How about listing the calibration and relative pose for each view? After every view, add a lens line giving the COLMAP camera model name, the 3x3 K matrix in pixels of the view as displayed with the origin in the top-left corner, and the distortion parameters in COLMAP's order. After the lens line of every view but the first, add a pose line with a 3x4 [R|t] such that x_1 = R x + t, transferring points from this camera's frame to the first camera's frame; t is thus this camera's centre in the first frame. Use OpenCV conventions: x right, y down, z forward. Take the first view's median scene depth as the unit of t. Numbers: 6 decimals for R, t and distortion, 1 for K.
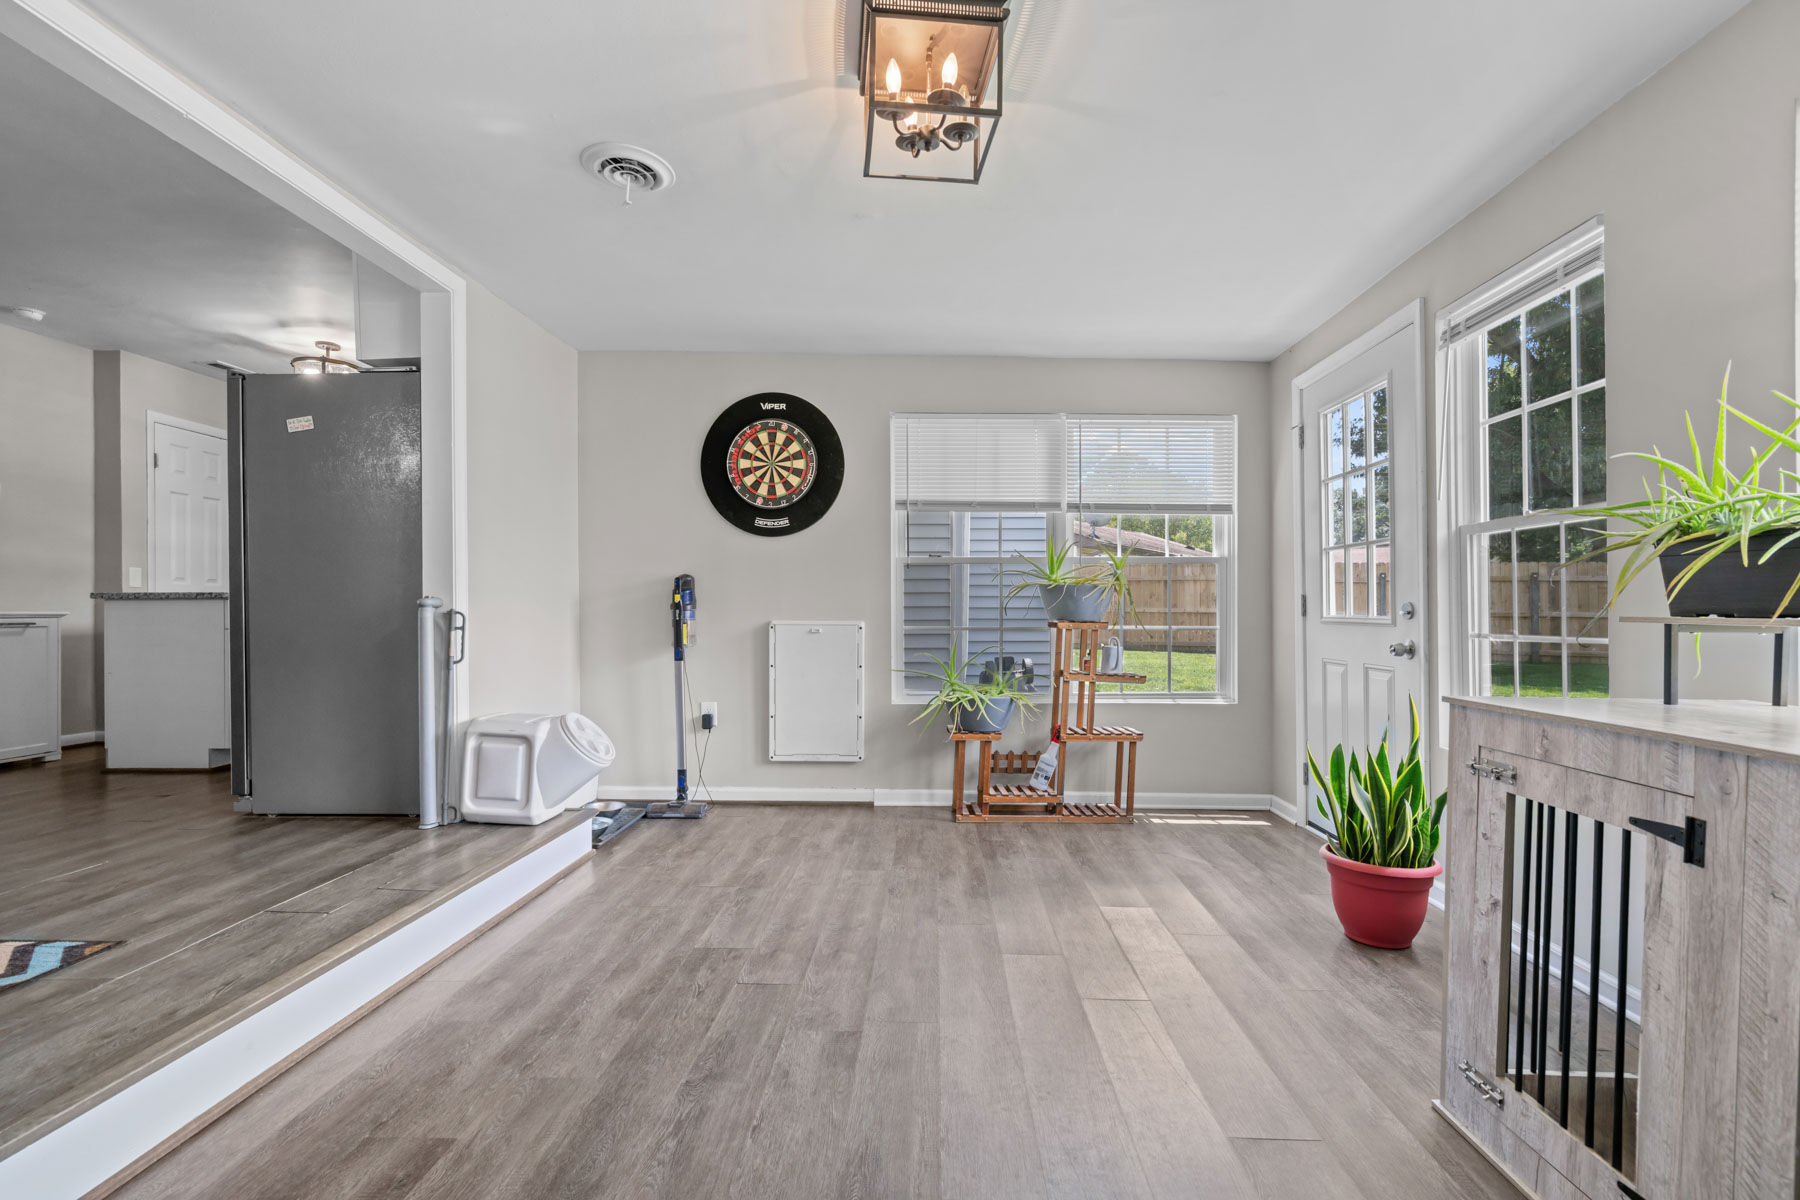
lens RADIAL K [[783.5, 0, 902.3], [0, 783.5, 611.2], [0, 0, 1]] dist [-0.004516, 0.000098]
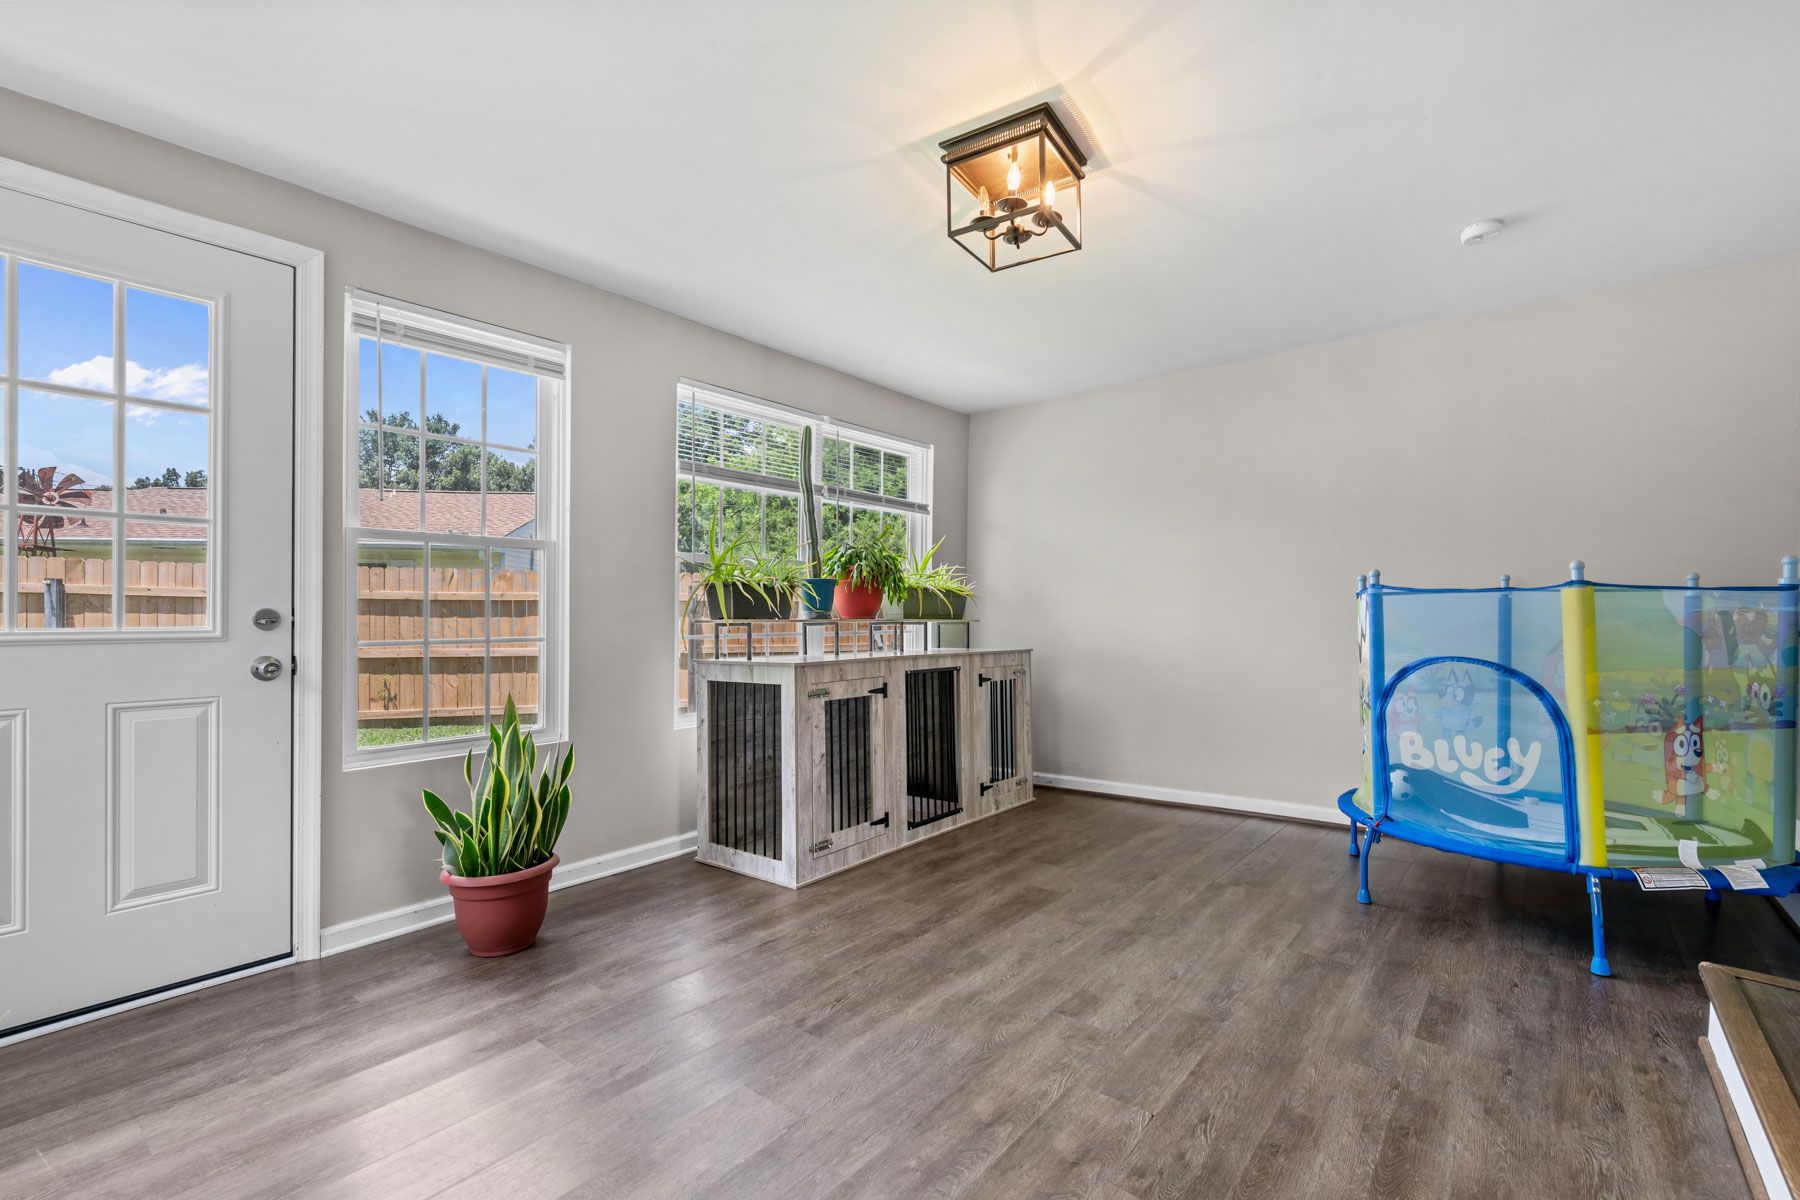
lens RADIAL K [[768.5, 0, 899.8], [0, 768.5, 602.3], [0, 0, 1]] dist [0.011341, -0.000063]
pose [[-0.783474, 0.008122, 0.621371, -0.585627], [0.001476, 0.999936, -0.011209, -0.013116], [-0.621423, -0.007865, -0.783436, 2.090500]]
